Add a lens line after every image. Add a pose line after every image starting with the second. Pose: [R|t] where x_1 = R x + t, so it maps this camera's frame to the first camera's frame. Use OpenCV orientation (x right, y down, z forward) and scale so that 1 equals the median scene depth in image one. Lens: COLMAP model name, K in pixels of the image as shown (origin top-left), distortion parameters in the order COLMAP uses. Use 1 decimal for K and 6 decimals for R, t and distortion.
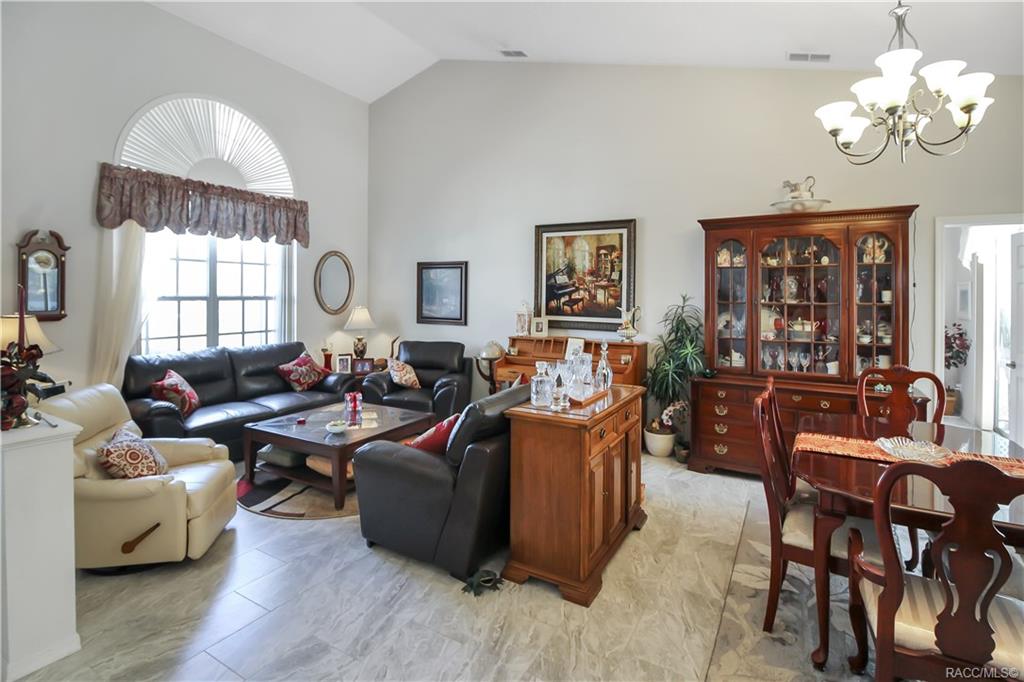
lens RADIAL K [[501.3, 0, 502.4], [0, 501.3, 296.2], [0, 0, 1]] dist [-0.011310, -0.007069]
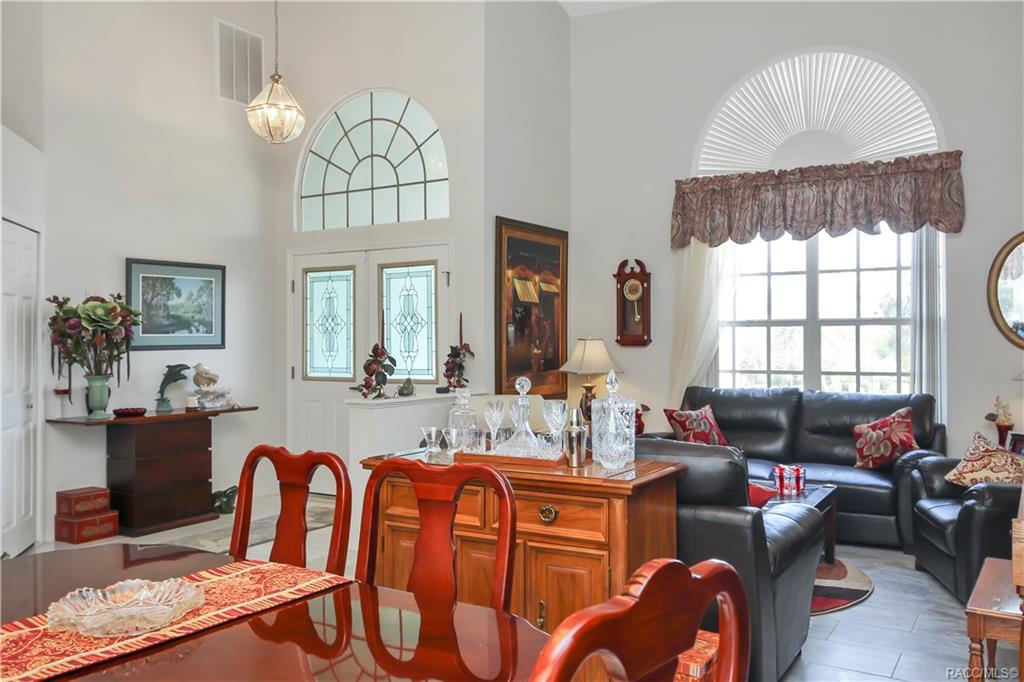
lens RADIAL K [[847.5, 0, 517.9], [0, 847.5, 340.7], [0, 0, 1]] dist [-0.000035, -0.000224]
pose [[-0.027313, -0.010910, -0.999567, 0.793096], [-0.003159, 0.999936, -0.010828, 0.053975], [0.999622, 0.002862, -0.027346, 0.709453]]
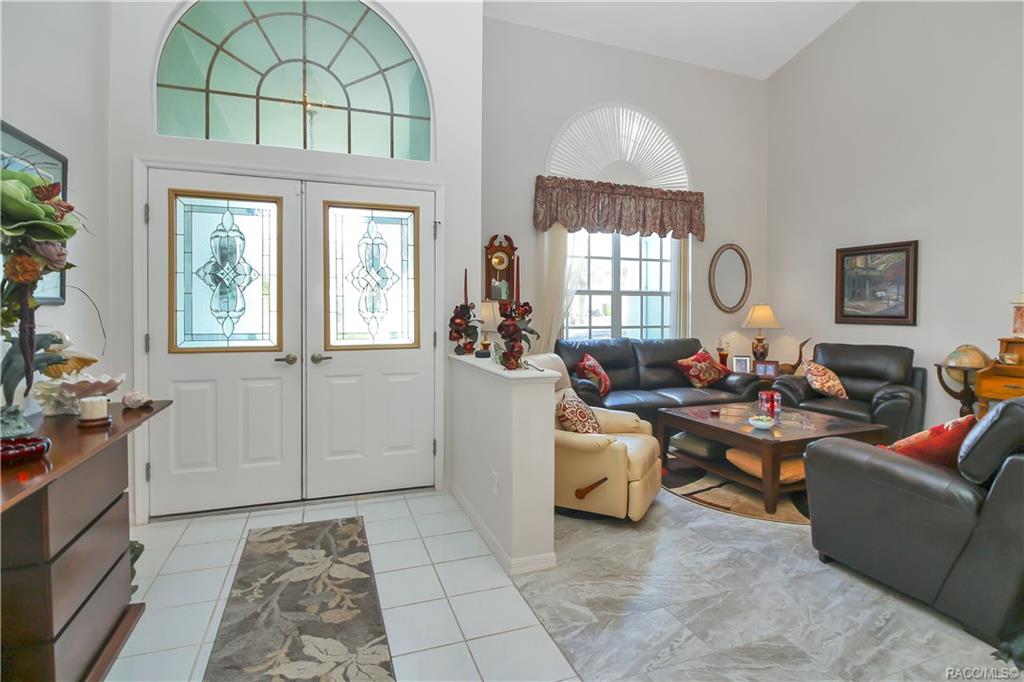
lens RADIAL K [[501.3, 0, 482.7], [0, 501.3, 320.1], [0, 0, 1]] dist [-0.011310, -0.007069]
pose [[0.757526, 0.003936, -0.652794, -0.114498], [-0.000406, 0.999984, 0.005558, 0.066790], [0.652805, -0.003945, 0.757515, 0.000837]]
